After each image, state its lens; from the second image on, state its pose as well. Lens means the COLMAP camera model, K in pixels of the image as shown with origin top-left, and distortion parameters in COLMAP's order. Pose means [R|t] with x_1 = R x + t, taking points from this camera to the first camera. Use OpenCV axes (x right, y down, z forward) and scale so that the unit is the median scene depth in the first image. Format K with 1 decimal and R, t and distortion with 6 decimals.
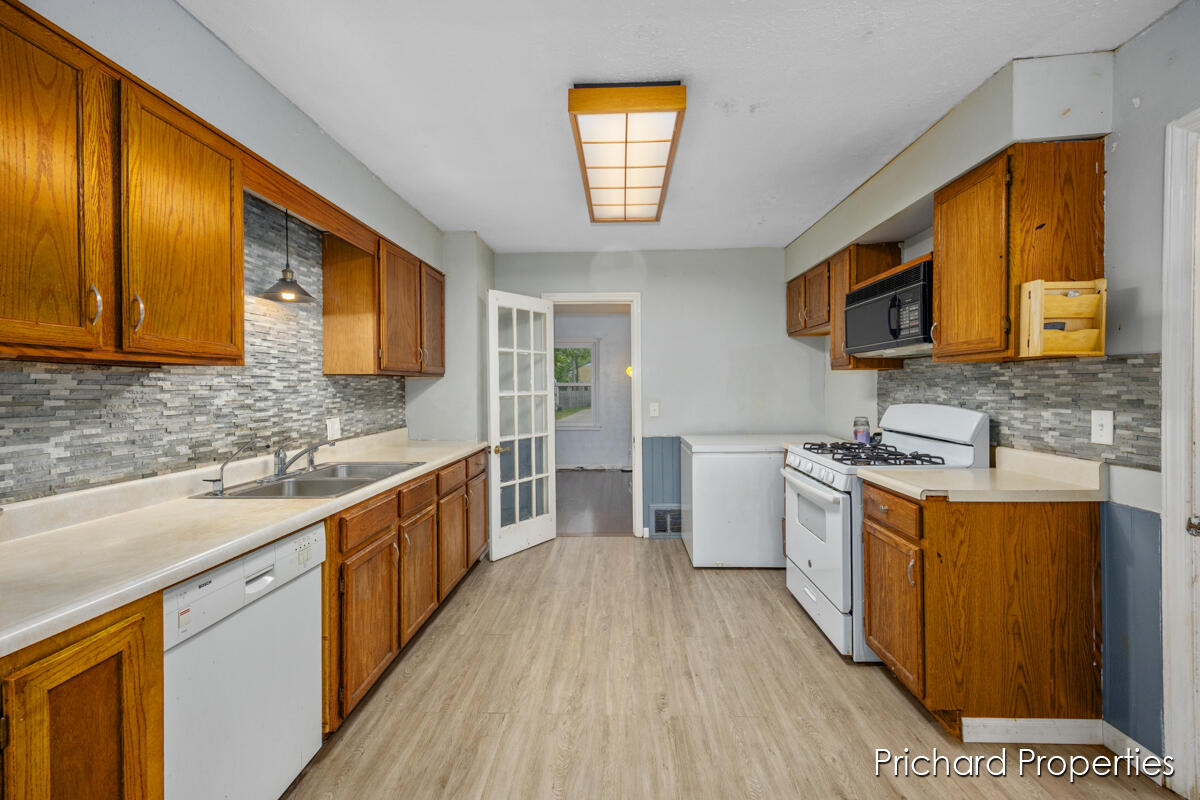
lens RADIAL K [[465.0, 0, 591.0], [0, 465.0, 393.6], [0, 0, 1]] dist [-0.000698, 0.000024]
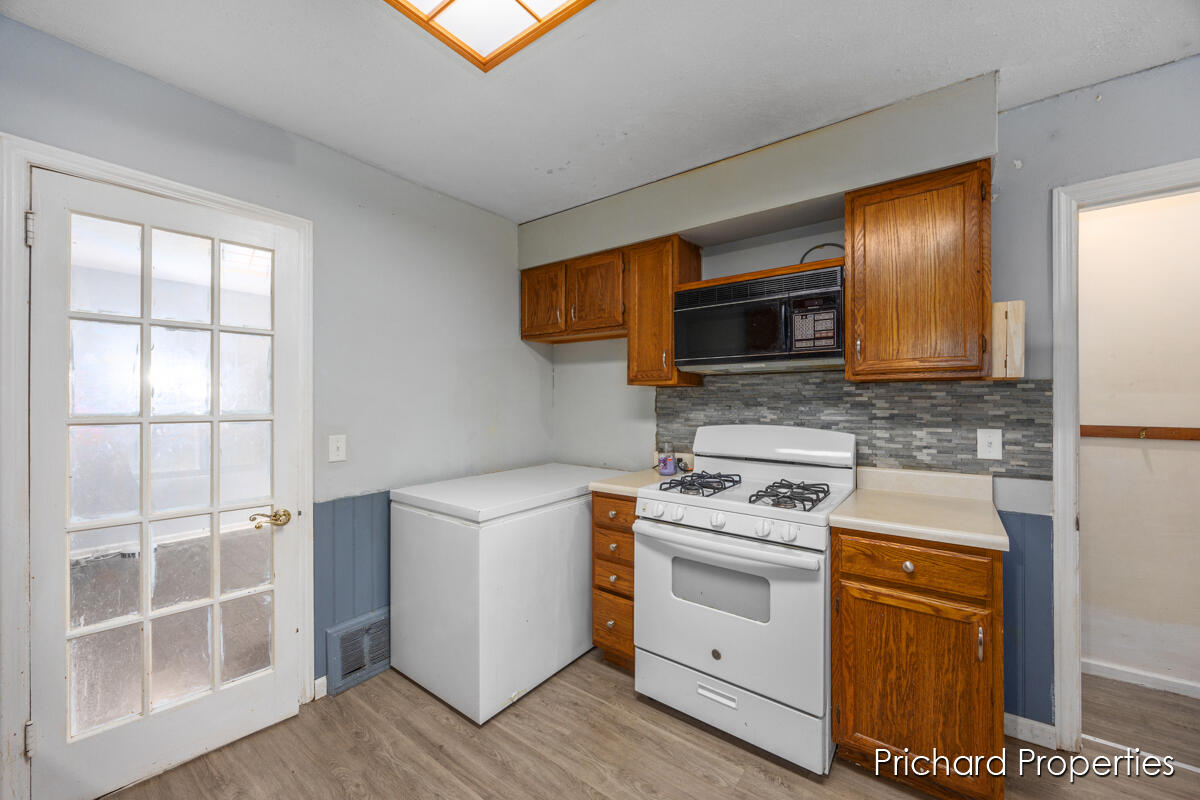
lens RADIAL K [[465.0, 0, 605.0], [0, 465.0, 397.4], [0, 0, 1]] dist [-0.000698, 0.000024]
pose [[0.563112, 0.013018, 0.826278, -0.290367], [0.009183, 0.999716, -0.022009, -0.019996], [-0.826330, 0.019981, 0.562832, 0.959529]]
